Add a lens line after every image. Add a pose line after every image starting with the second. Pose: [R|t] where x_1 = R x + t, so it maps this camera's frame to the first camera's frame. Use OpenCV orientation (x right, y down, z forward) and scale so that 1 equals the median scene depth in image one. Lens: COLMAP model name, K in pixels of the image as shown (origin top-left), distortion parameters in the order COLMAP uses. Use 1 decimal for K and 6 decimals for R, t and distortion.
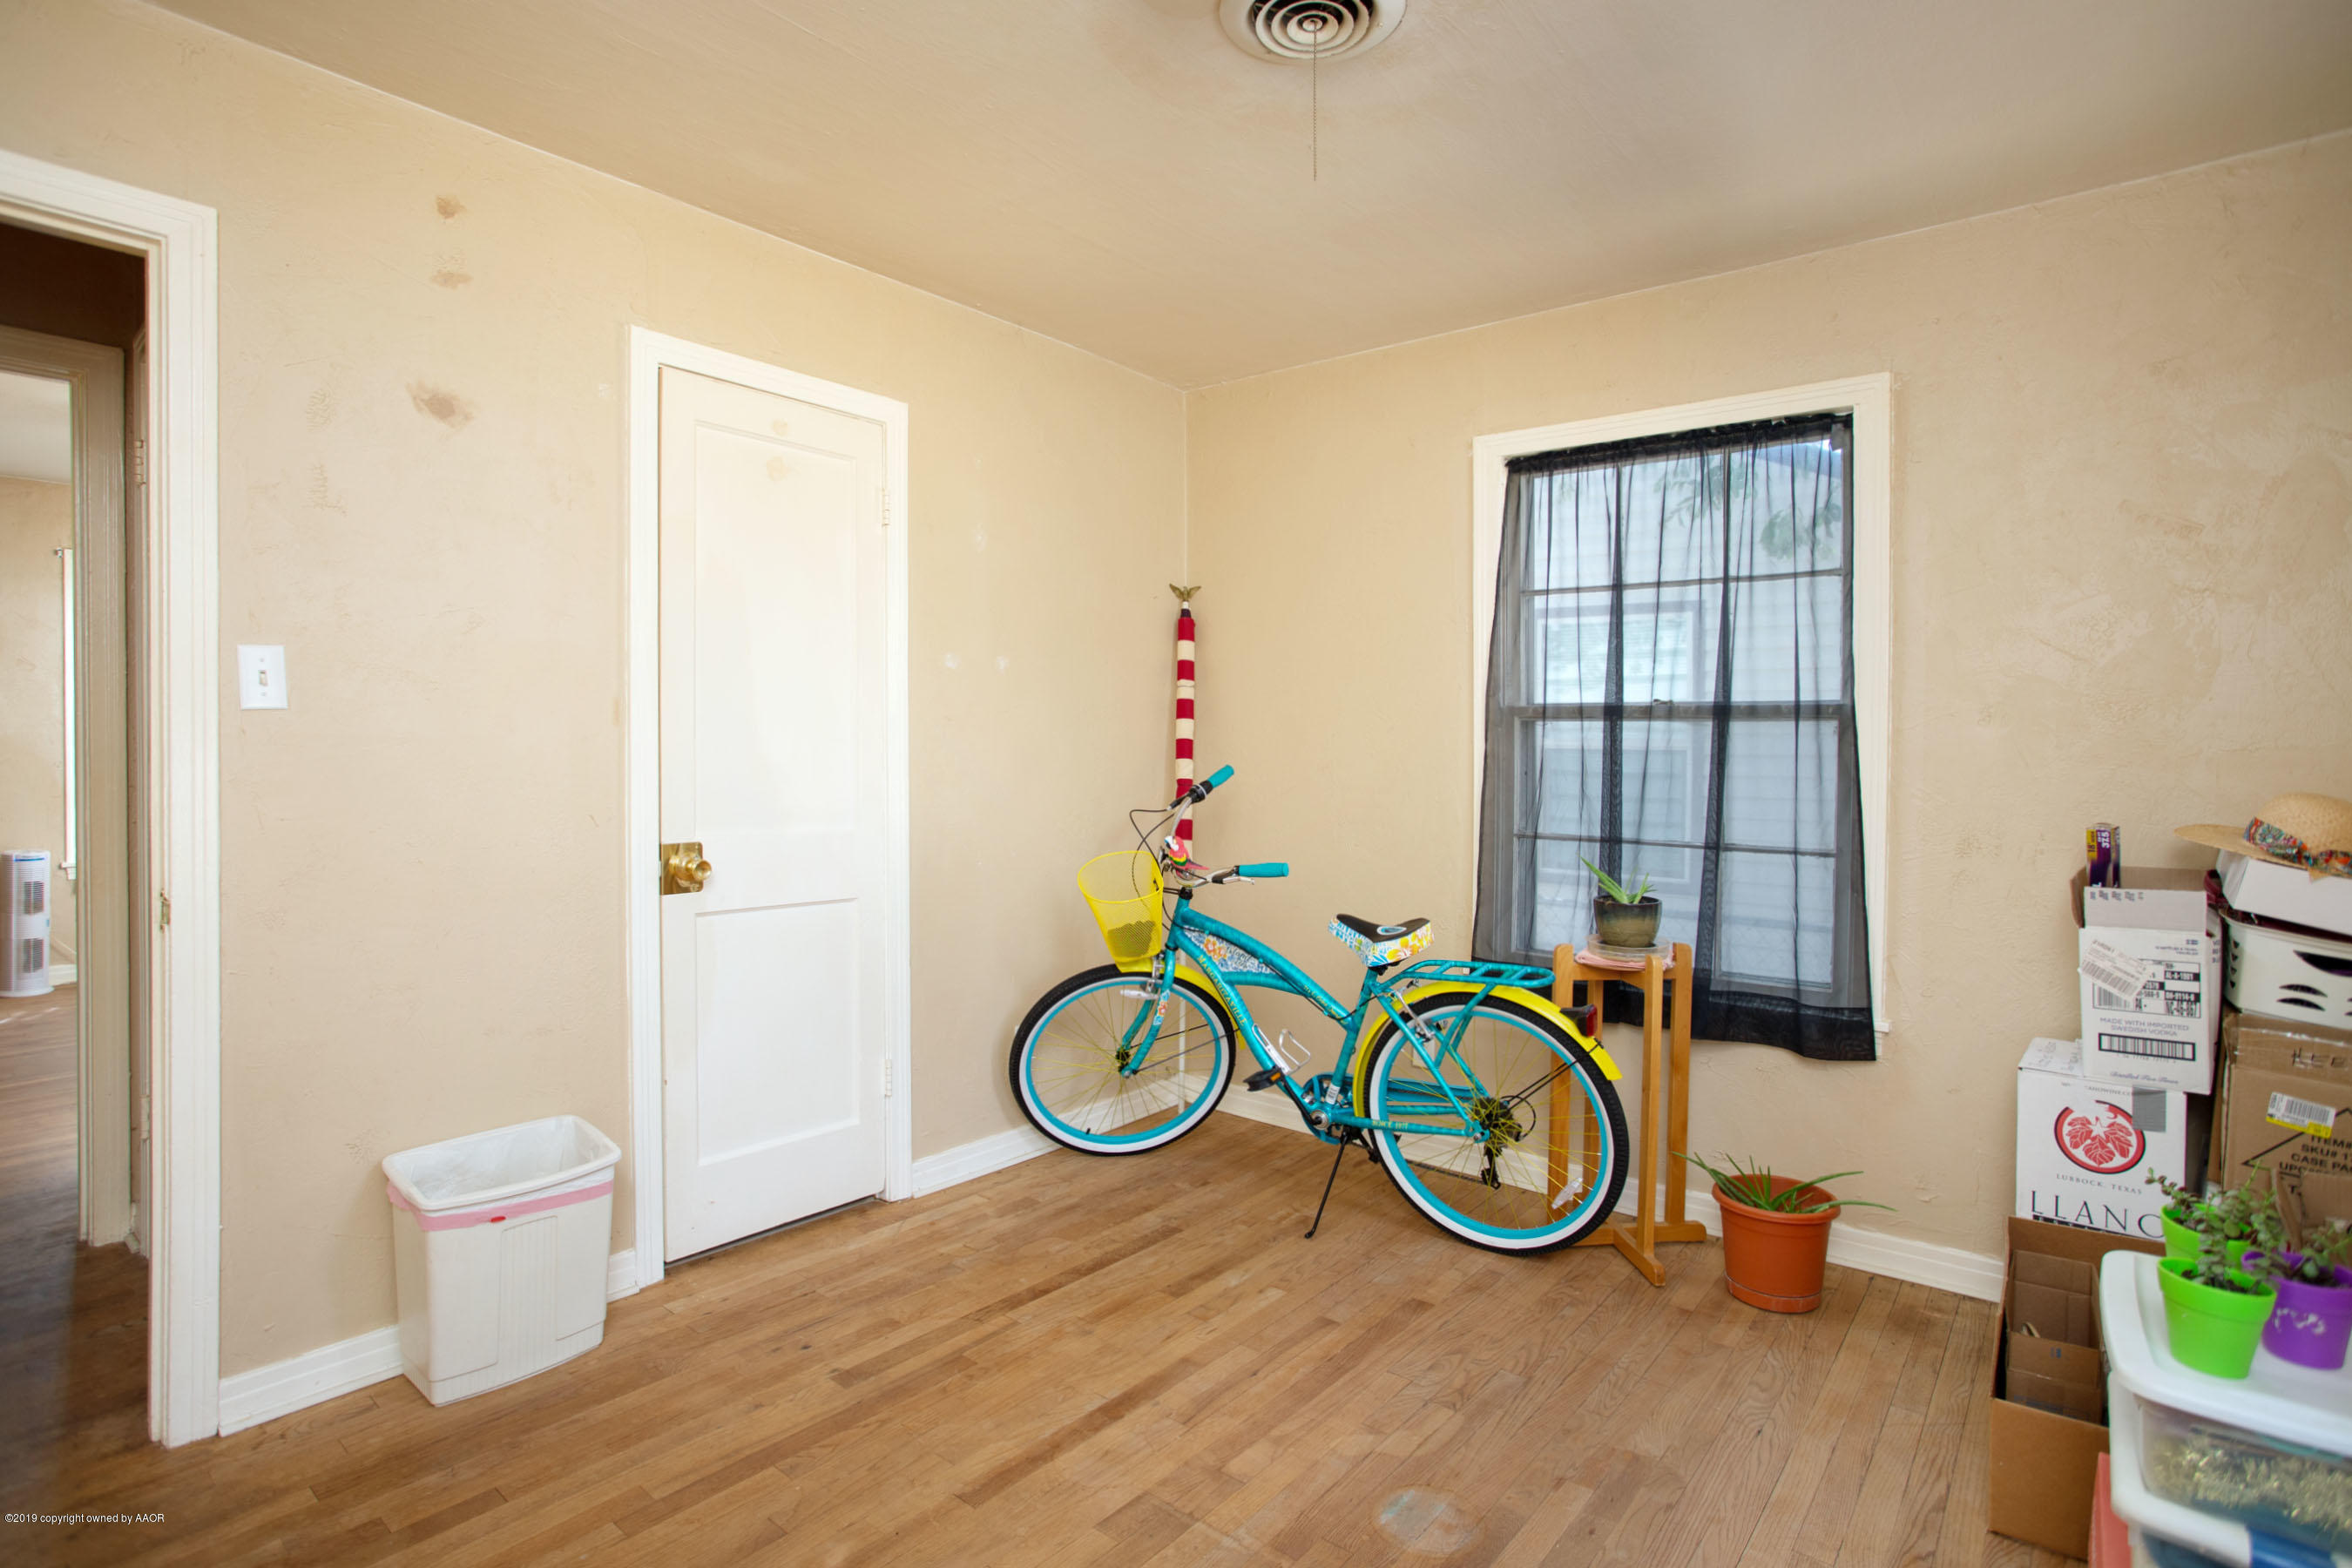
lens RADIAL K [[1190.8, 0, 1189.9], [0, 1190.8, 760.6], [0, 0, 1]] dist [-0.062406, 0.028164]
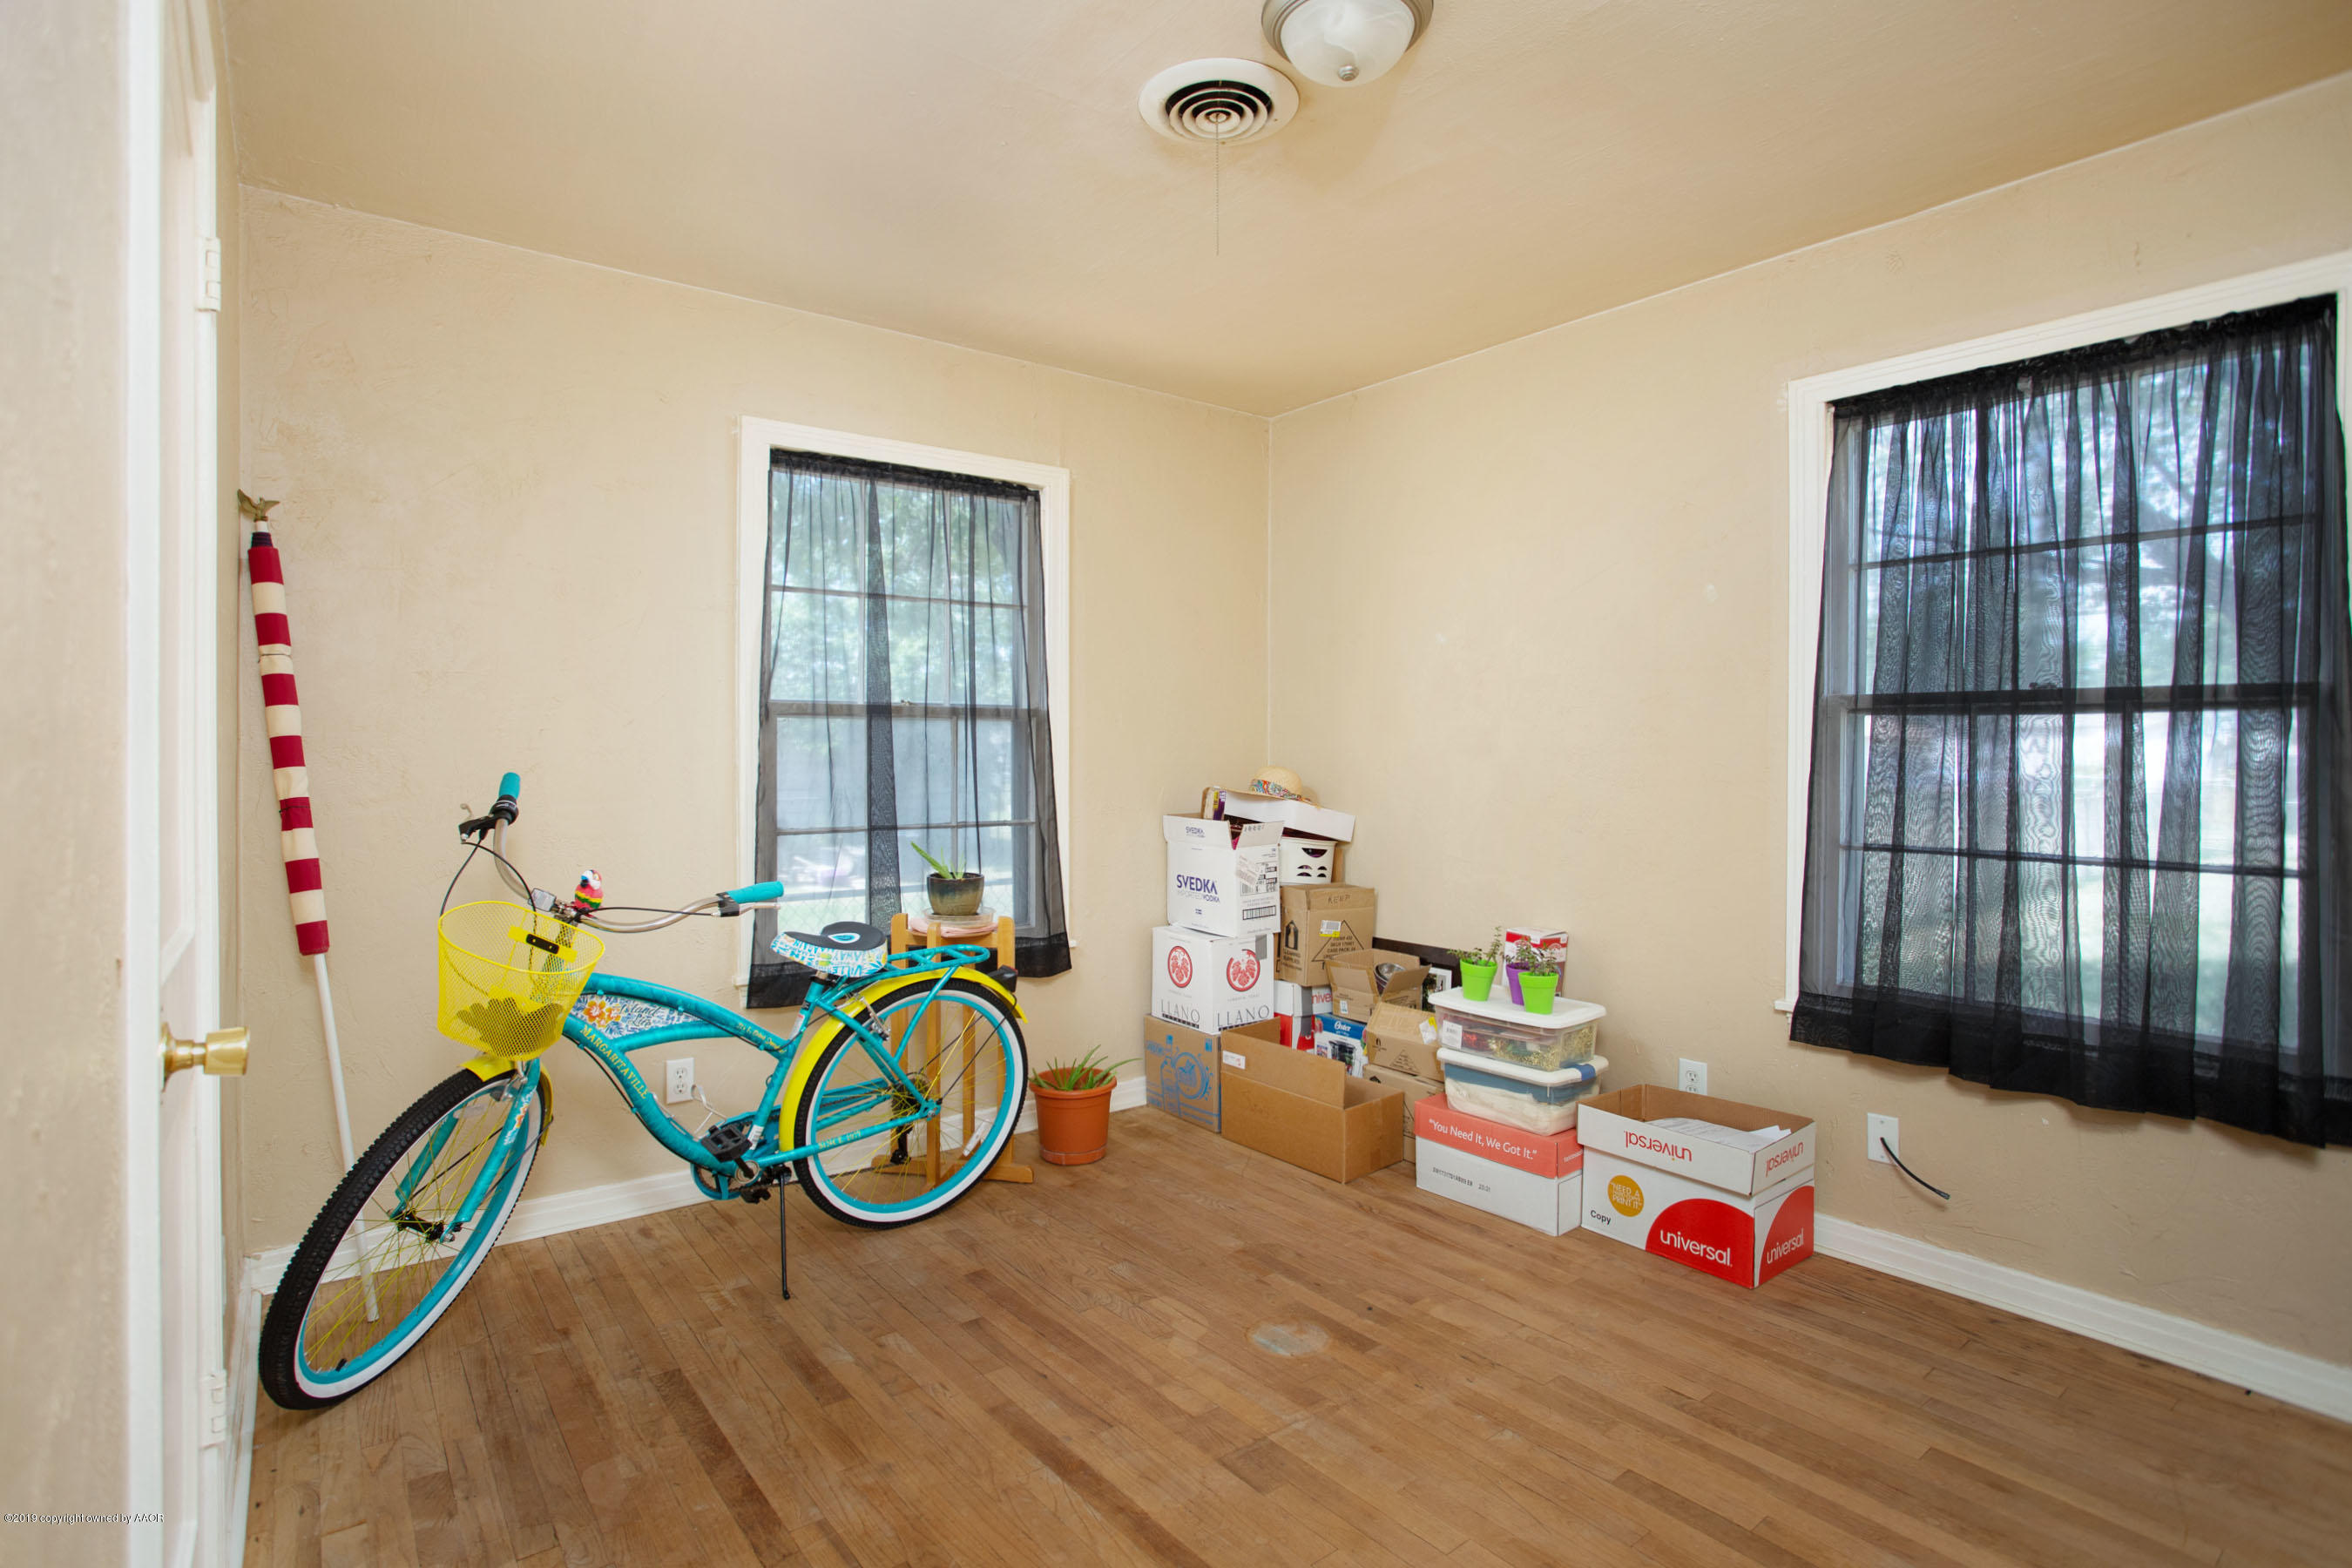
lens RADIAL K [[1184.3, 0, 1167.9], [0, 1184.3, 743.9], [0, 0, 1]] dist [-0.064716, 0.027231]
pose [[0.218828, -0.008539, 0.975726, -0.773677], [0.009305, 0.999935, 0.006664, -0.019311], [-0.975719, 0.007621, 0.218893, 0.589032]]
